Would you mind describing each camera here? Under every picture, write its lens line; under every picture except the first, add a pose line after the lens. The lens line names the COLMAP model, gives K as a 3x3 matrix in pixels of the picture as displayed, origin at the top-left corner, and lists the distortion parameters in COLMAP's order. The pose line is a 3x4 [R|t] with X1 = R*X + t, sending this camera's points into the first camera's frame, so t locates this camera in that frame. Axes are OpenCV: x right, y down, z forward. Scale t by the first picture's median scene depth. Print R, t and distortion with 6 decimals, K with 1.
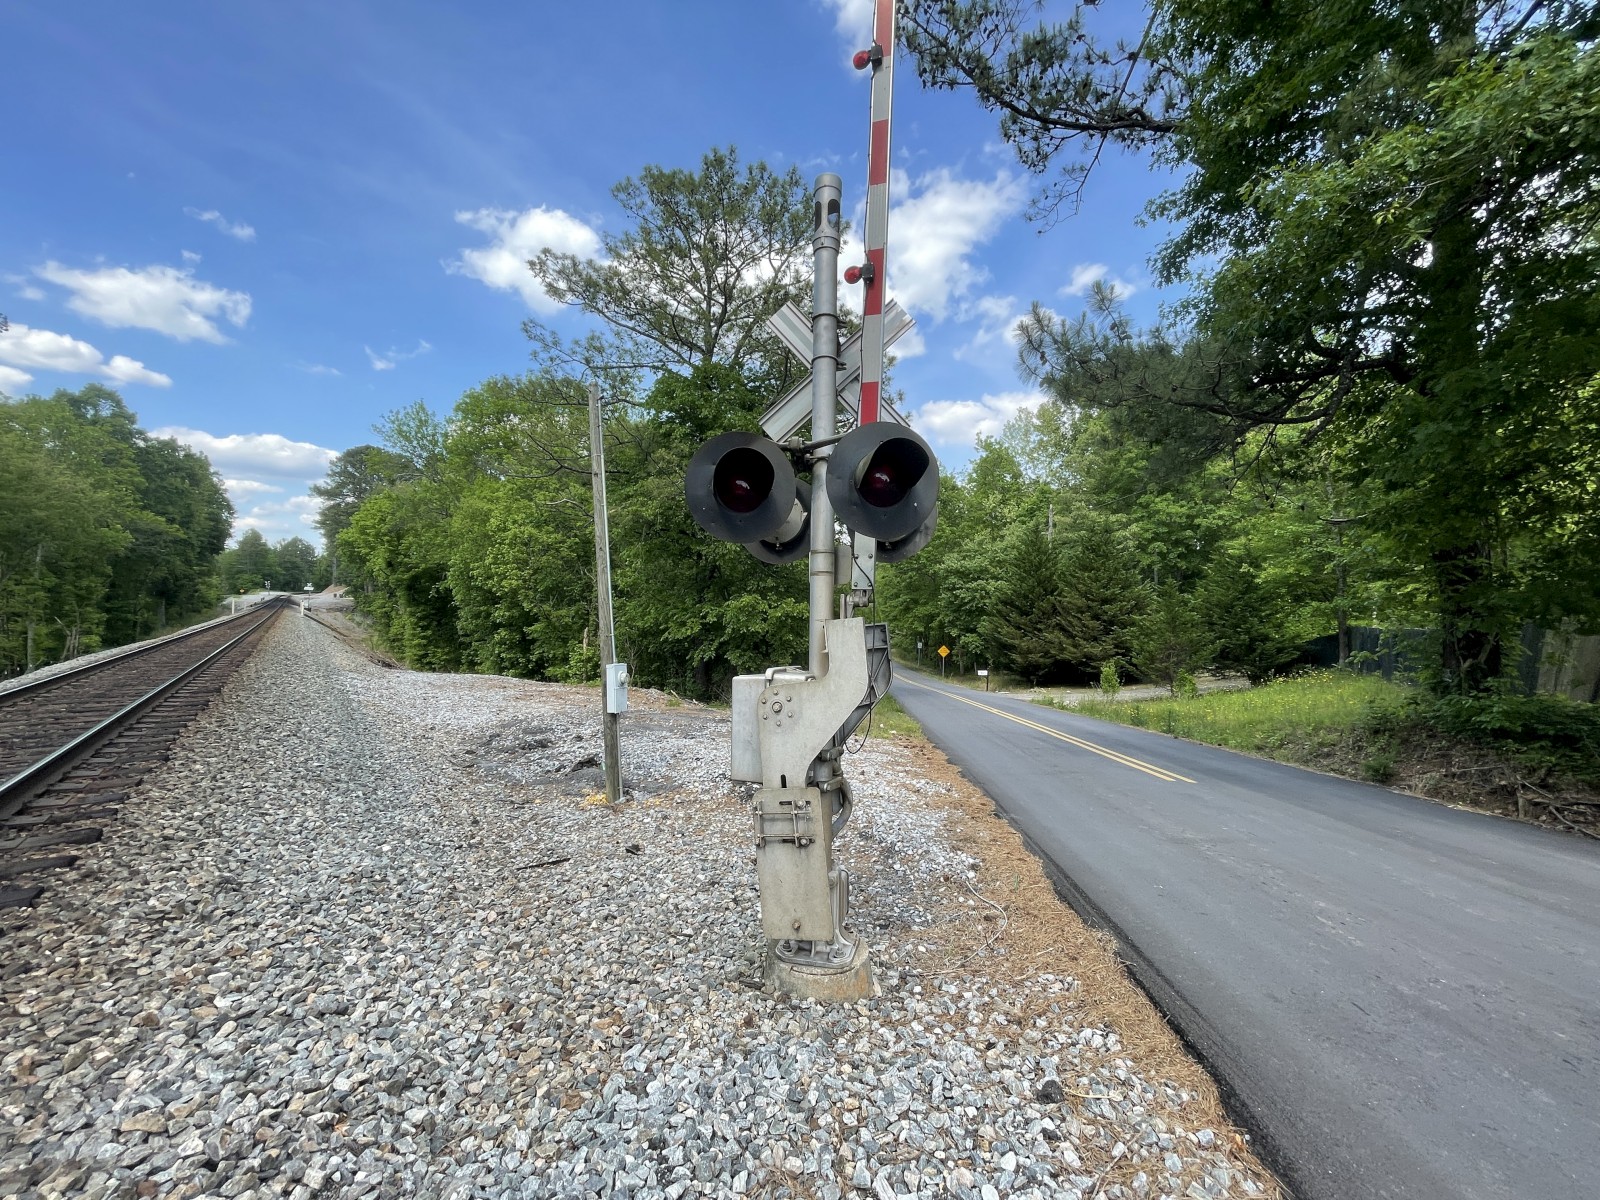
lens RADIAL K [[650.0, 0, 806.1], [0, 650.0, 596.9], [0, 0, 1]] dist [0.001488, -0.000524]
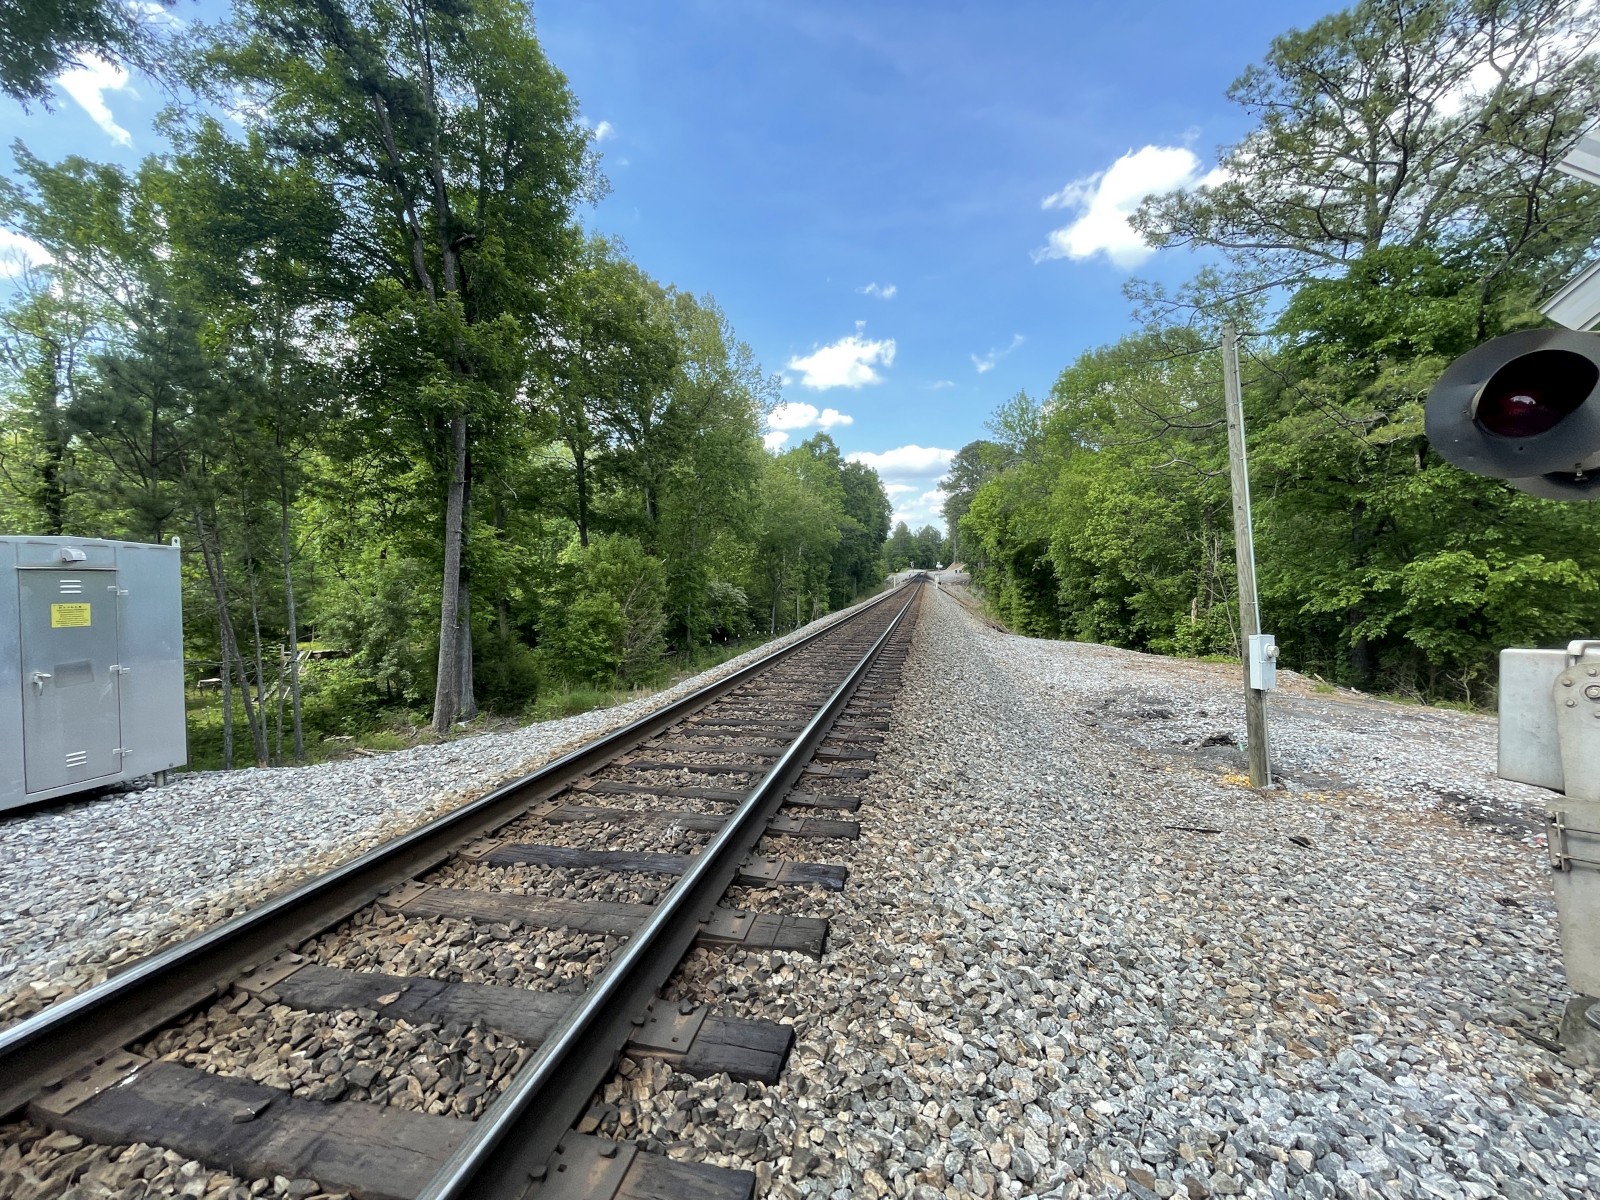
lens RADIAL K [[650.0, 0, 803.3], [0, 650.0, 599.3], [0, 0, 1]] dist [0.001488, -0.000524]
pose [[0.655035, 0.004271, -0.755586, -0.010545], [0.032099, 0.998924, 0.033475, 0.001321], [0.754916, -0.046181, 0.654193, -0.022519]]
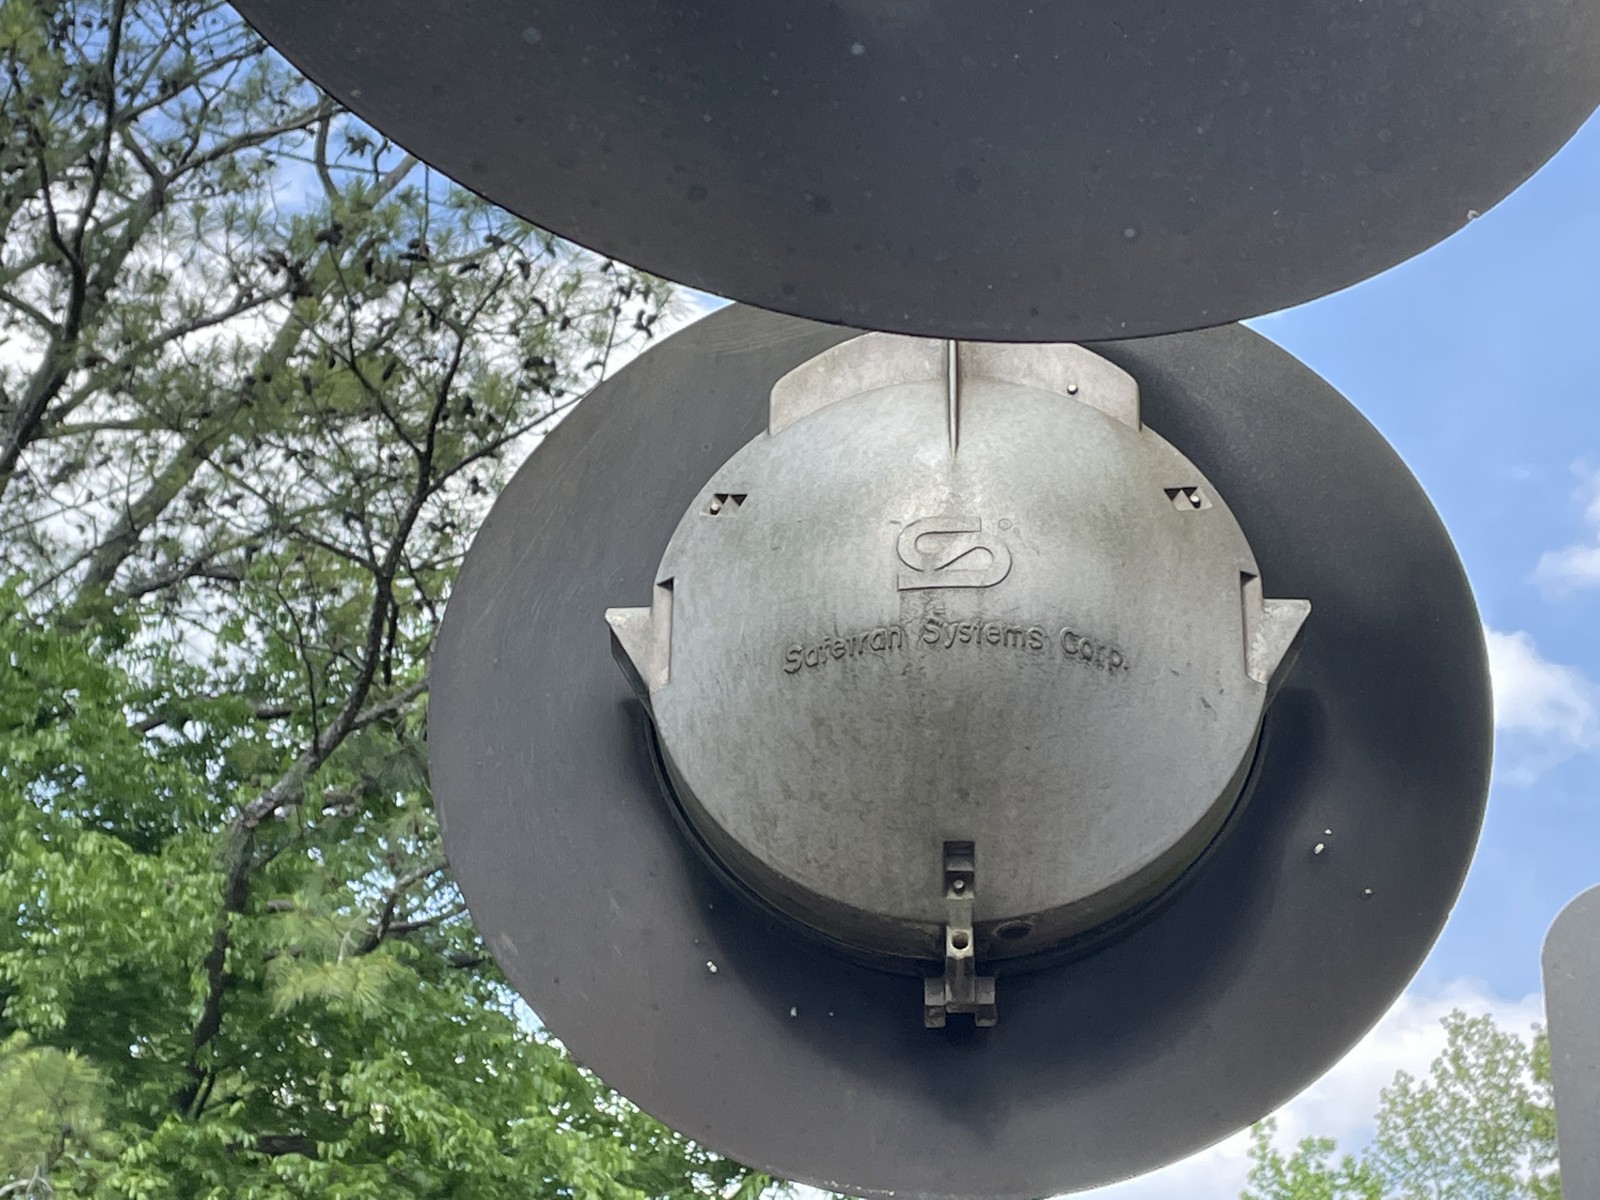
lens RADIAL K [[3272.1, 0, 816.1], [0, 3272.1, 616.6], [0, 0, 1]] dist [0.154224, 0.000000]
pose [[0.989102, 0.079316, 0.124045, -0.019460], [-0.024833, 0.920294, -0.390439, 0.006878], [-0.145126, 0.383104, 0.912234, 0.106381]]
